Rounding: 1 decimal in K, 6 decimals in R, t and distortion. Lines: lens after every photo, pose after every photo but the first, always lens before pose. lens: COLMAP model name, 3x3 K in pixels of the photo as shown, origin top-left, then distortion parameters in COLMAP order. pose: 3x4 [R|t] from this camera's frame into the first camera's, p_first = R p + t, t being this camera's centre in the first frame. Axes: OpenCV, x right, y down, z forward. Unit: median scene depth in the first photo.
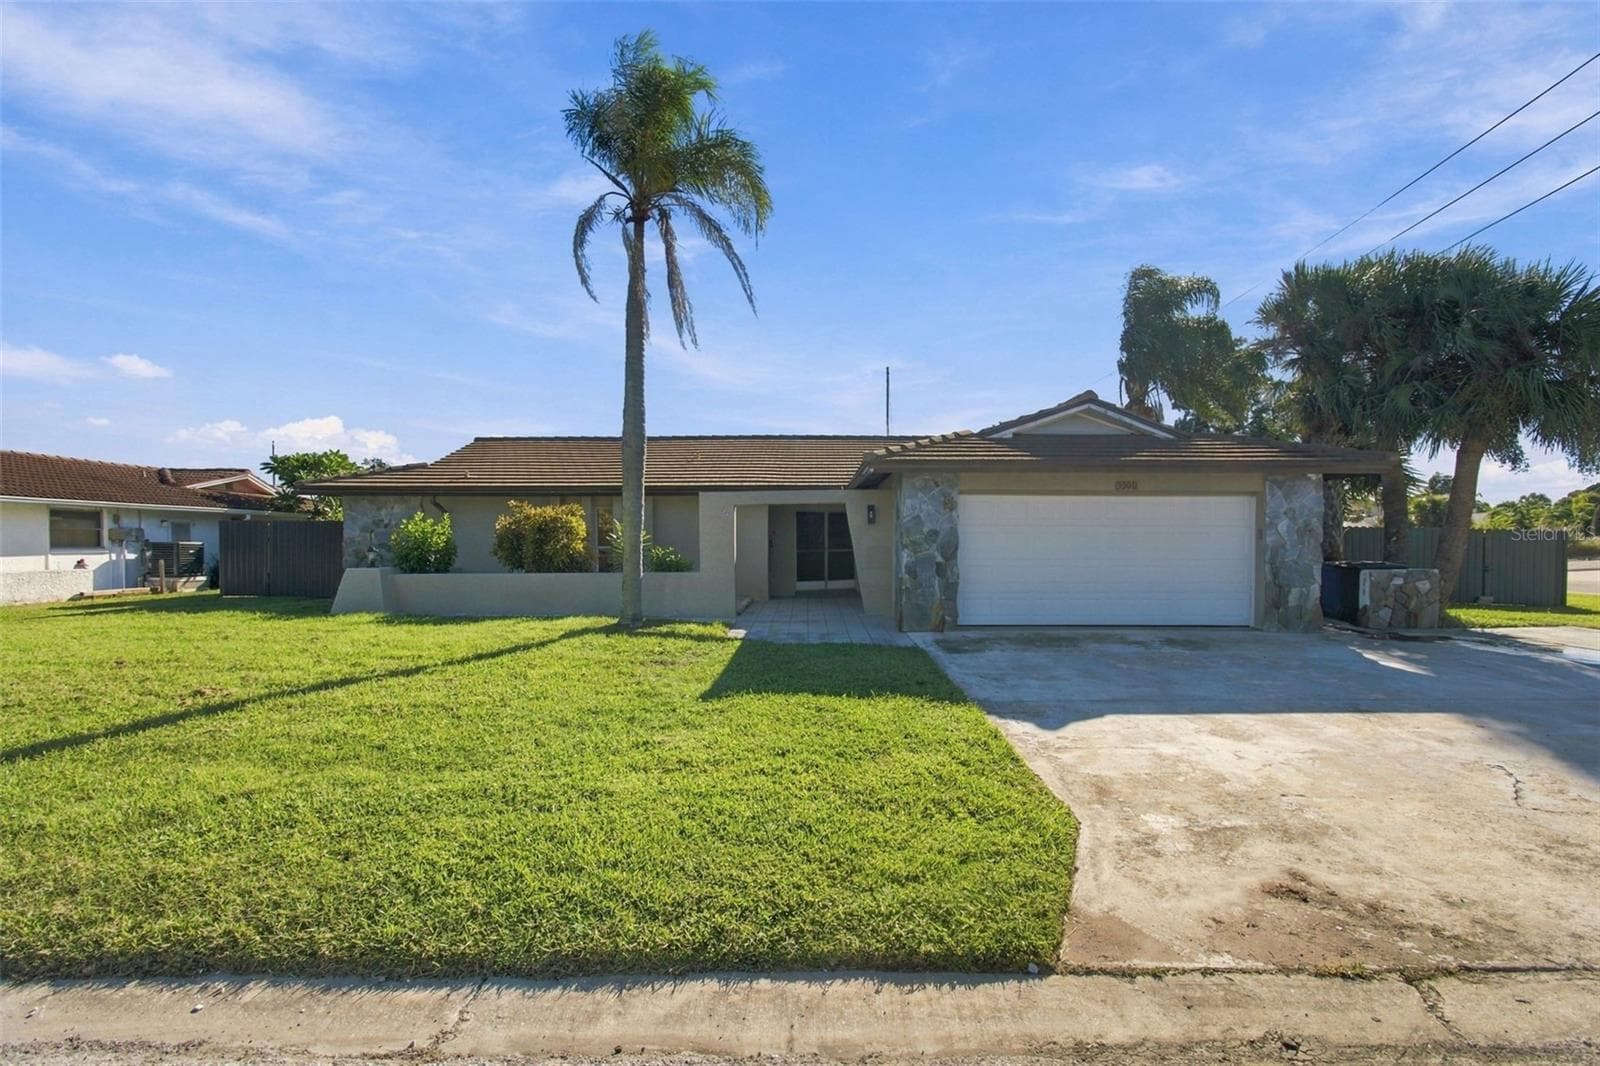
lens RADIAL K [[736.4, 0, 803.7], [0, 736.4, 555.6], [0, 0, 1]] dist [-0.000488, 0.000015]
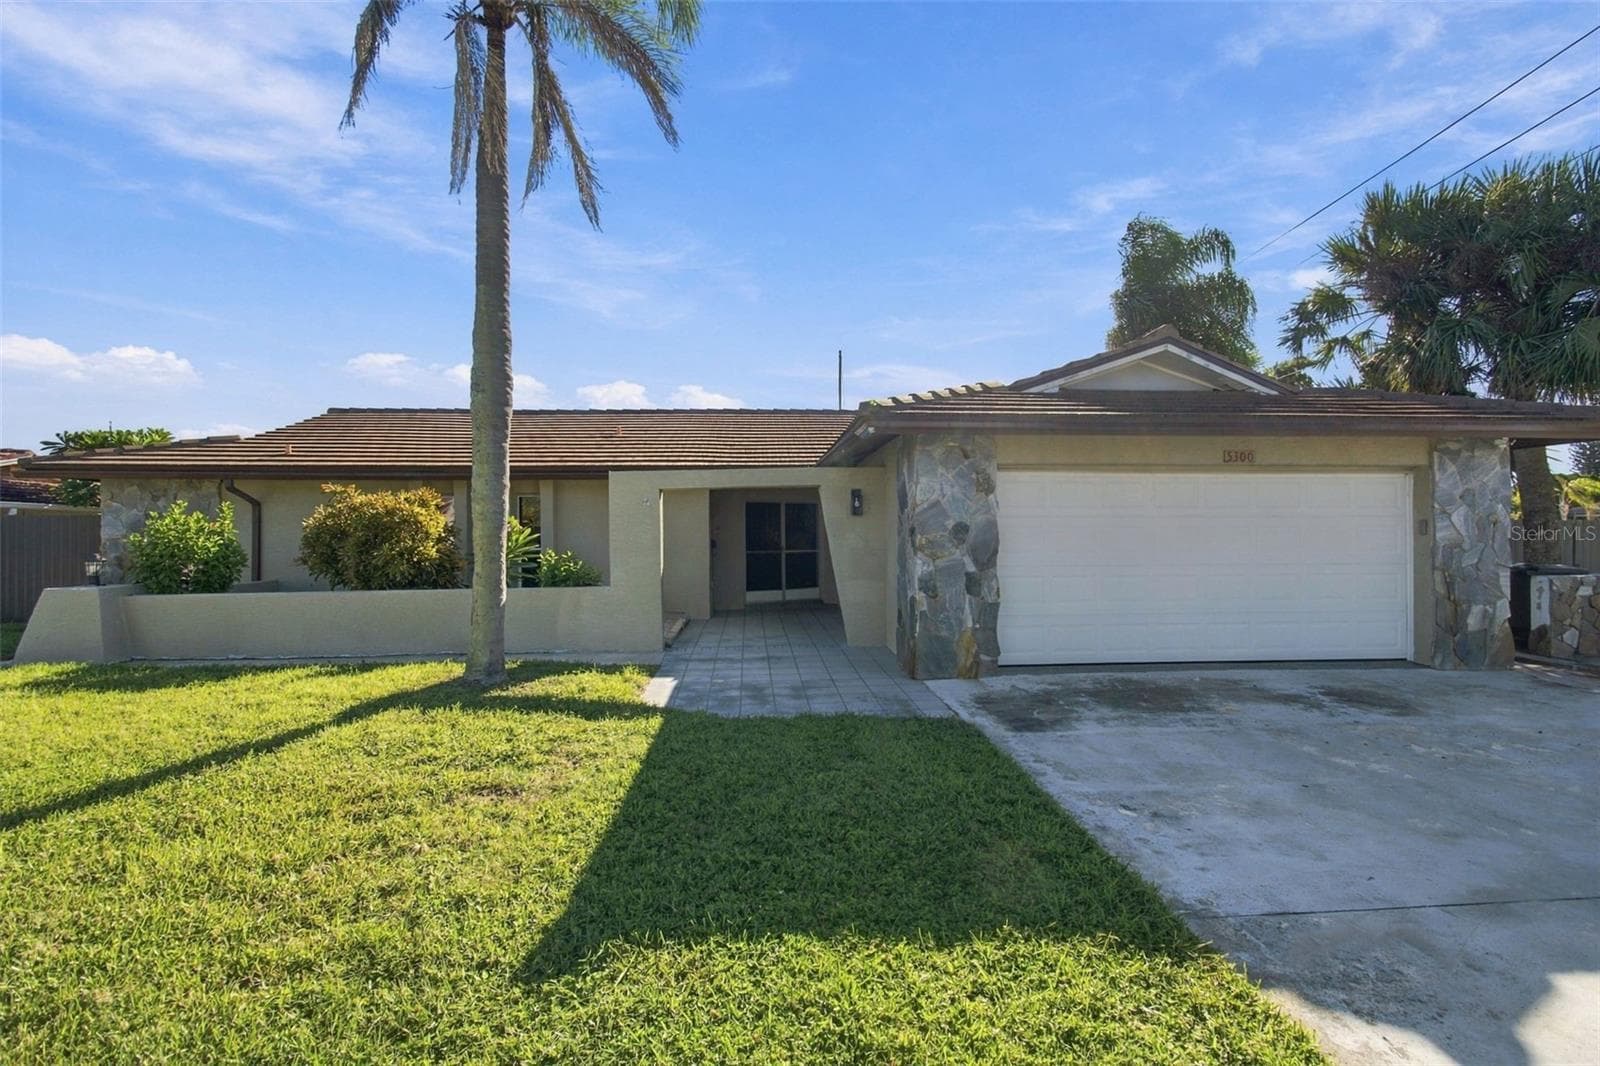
lens RADIAL K [[712.1, 0, 806.7], [0, 712.1, 533.2], [0, 0, 1]] dist [0.001932, 0.000226]
pose [[0.996429, -0.005421, 0.084257, -0.015010], [0.007524, 0.999667, -0.024669, -0.010994], [-0.084095, 0.025215, 0.996139, 0.357013]]
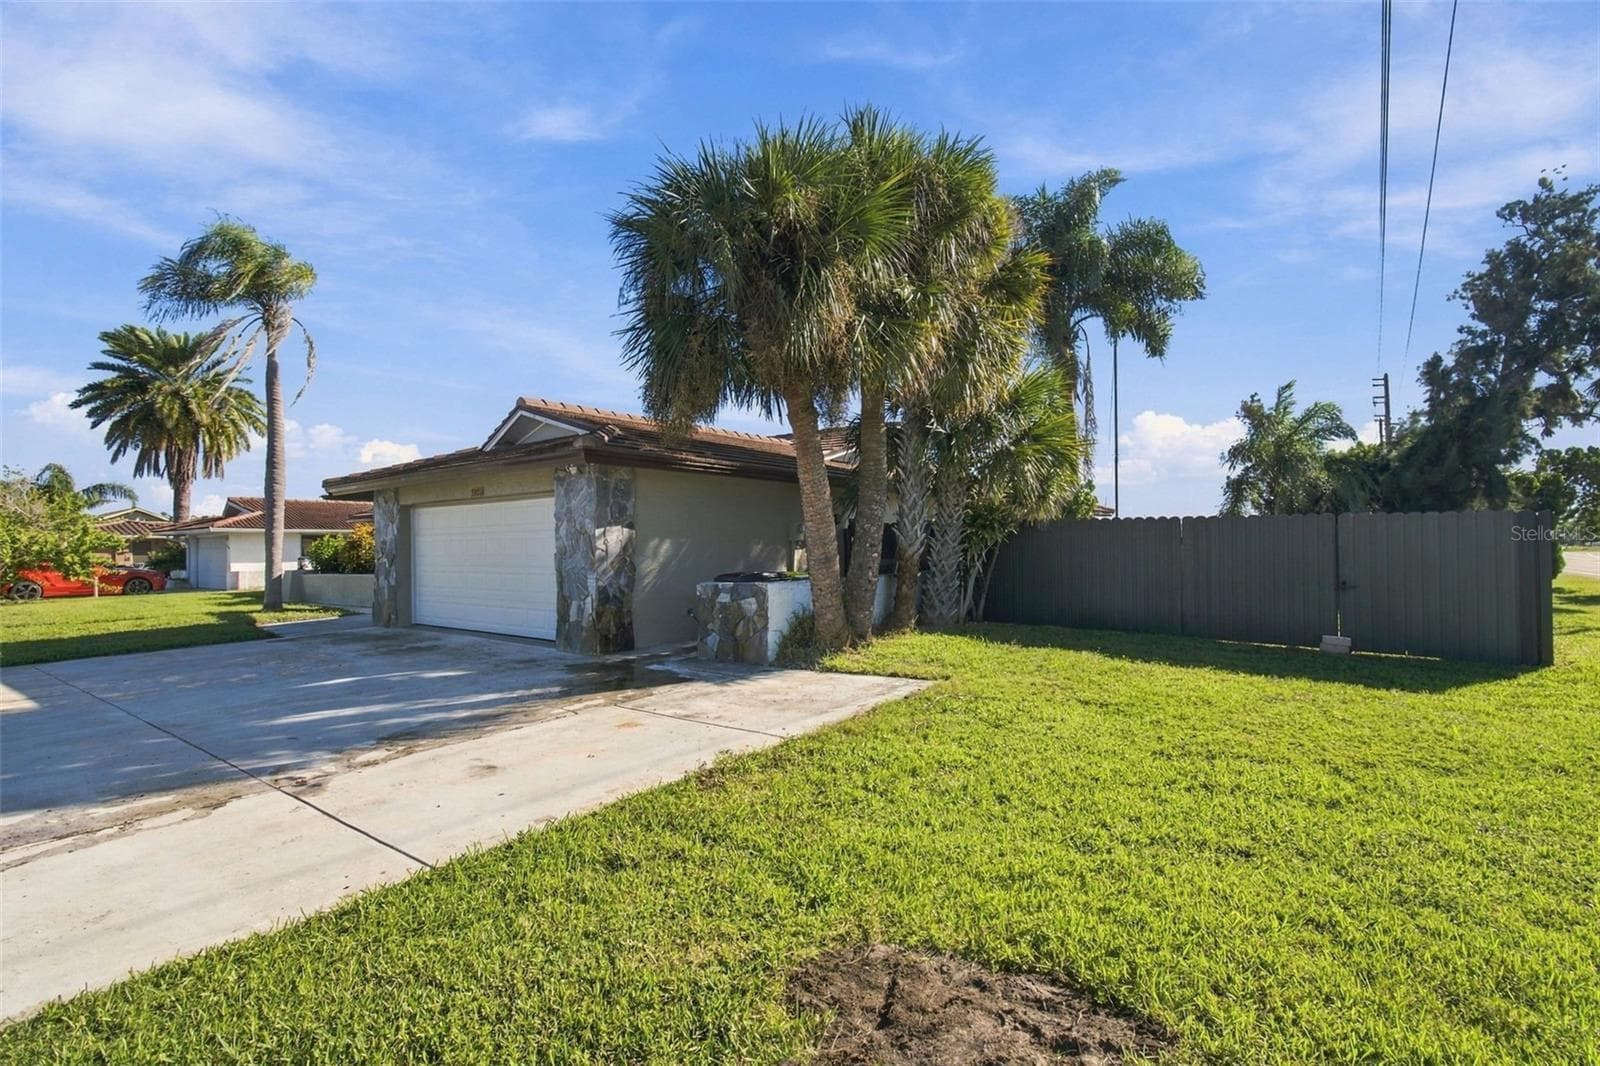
lens RADIAL K [[724.8, 0, 792.8], [0, 724.8, 526.8], [0, 0, 1]] dist [-0.000785, -0.000066]
pose [[0.809087, -0.028211, -0.587011, 1.273300], [0.003050, 0.999035, -0.043809, -0.005191], [0.587681, 0.033654, 0.808393, 0.436856]]
